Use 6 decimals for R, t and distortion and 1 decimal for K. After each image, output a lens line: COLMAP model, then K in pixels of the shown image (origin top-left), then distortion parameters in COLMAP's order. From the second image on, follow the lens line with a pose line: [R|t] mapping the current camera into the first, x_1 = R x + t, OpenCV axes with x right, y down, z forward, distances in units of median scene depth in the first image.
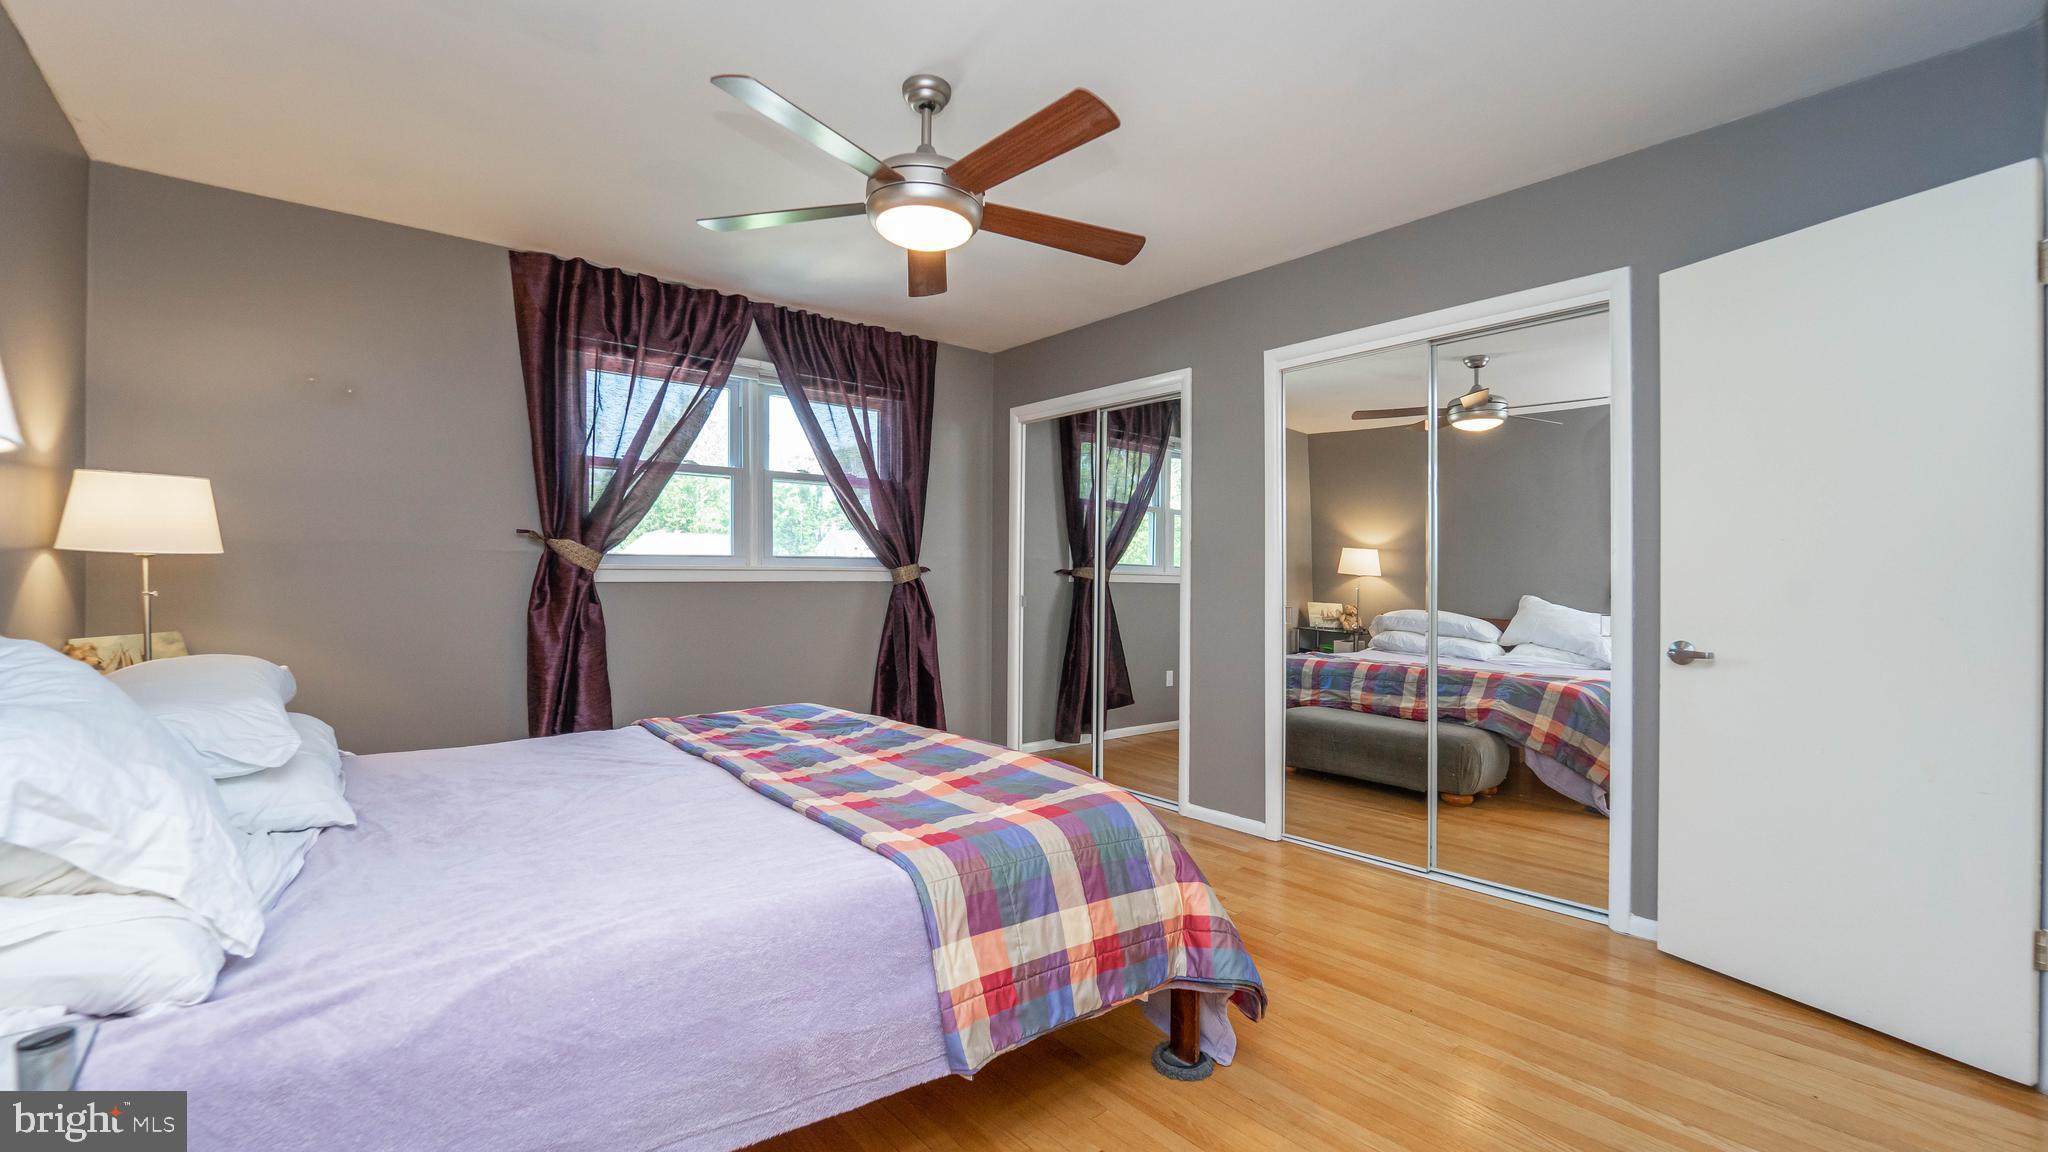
lens RADIAL K [[844.7, 0, 1034.5], [0, 844.7, 573.9], [0, 0, 1]] dist [-0.010929, -0.001162]
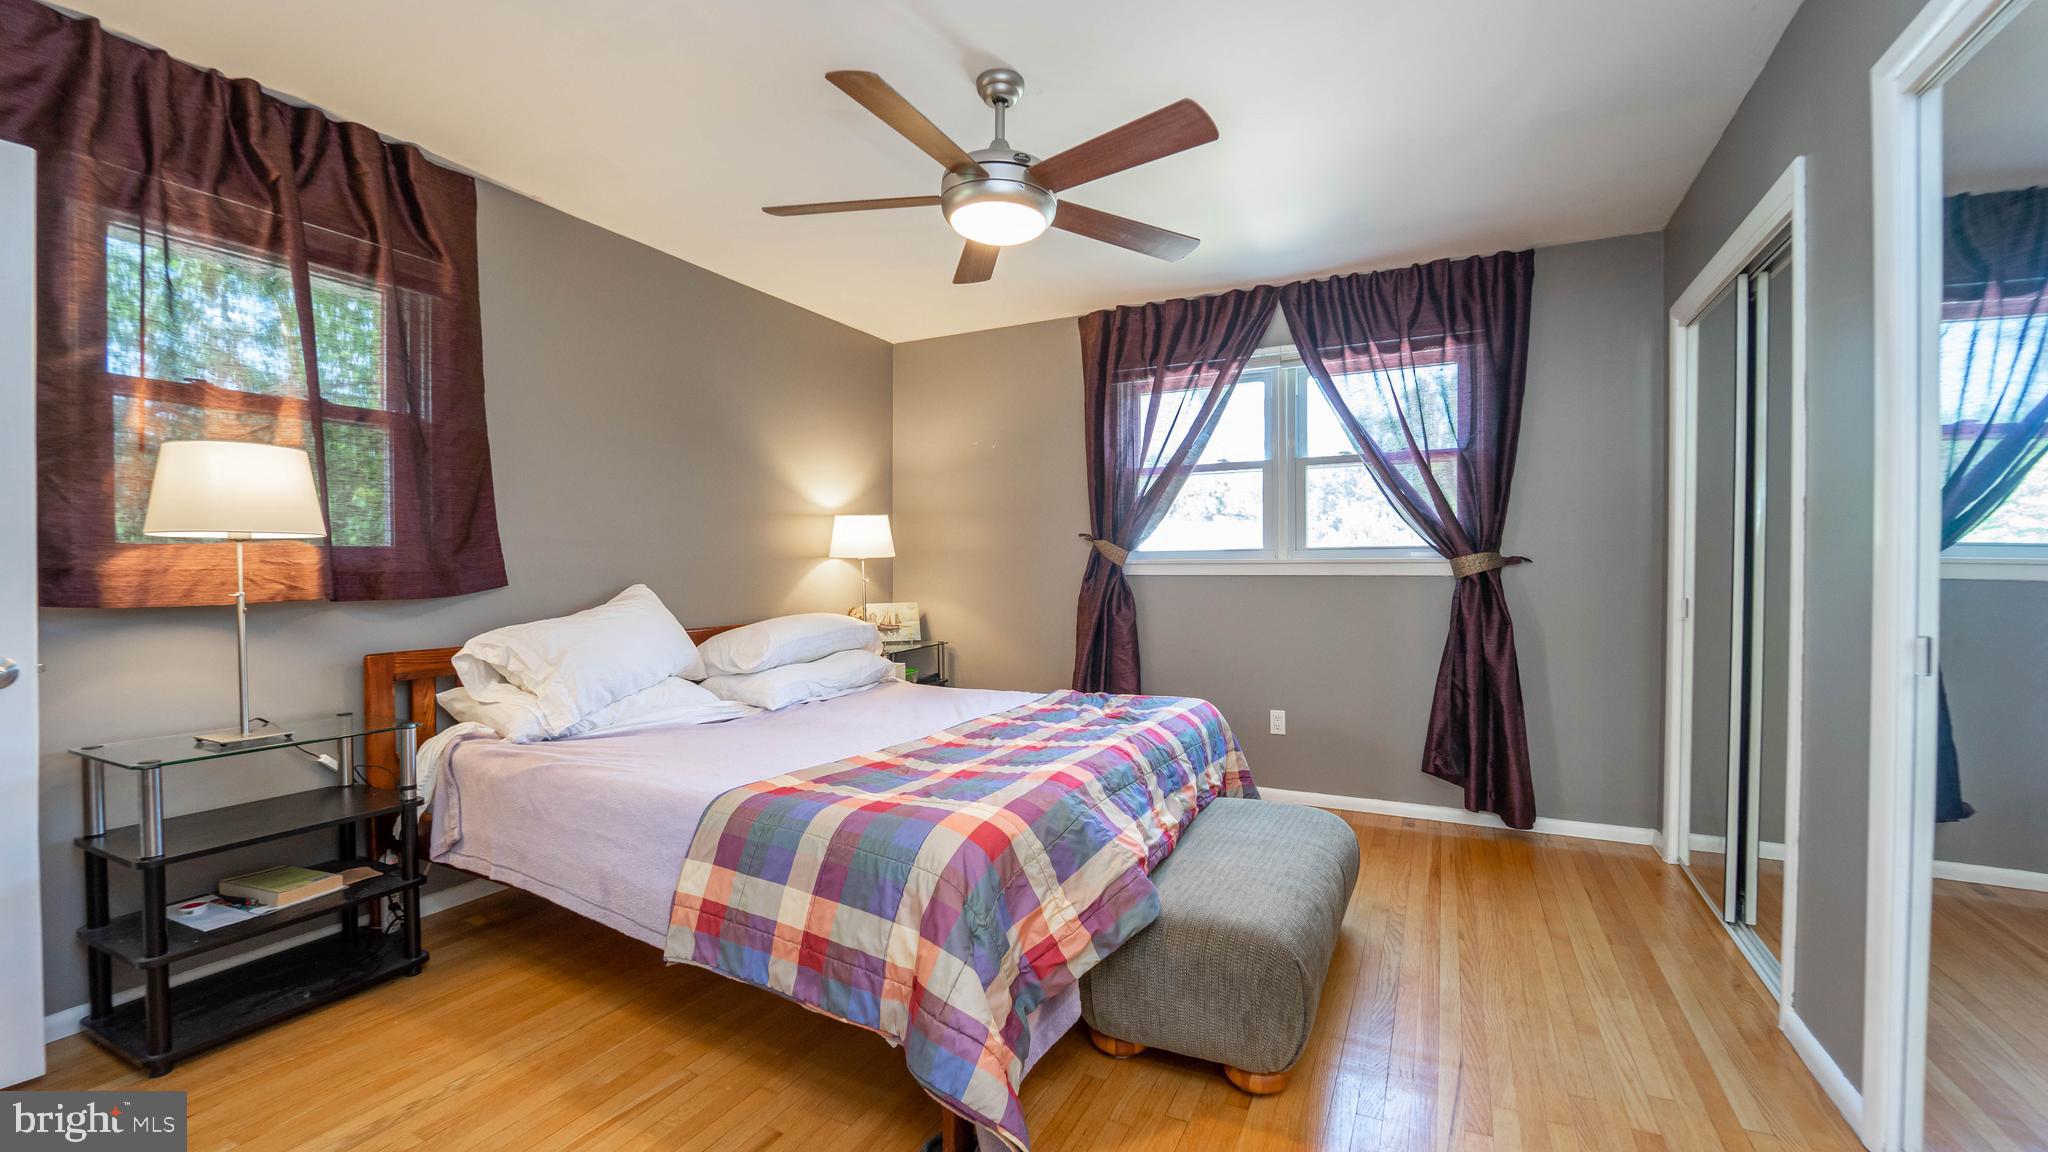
lens RADIAL K [[844.7, 0, 1031.0], [0, 844.7, 581.5], [0, 0, 1]] dist [-0.010929, -0.001162]
pose [[0.369101, 0.012553, -0.929305, 0.478395], [0.002521, 0.999892, 0.014507, 0.002040], [0.929386, -0.007697, 0.369029, 0.385111]]
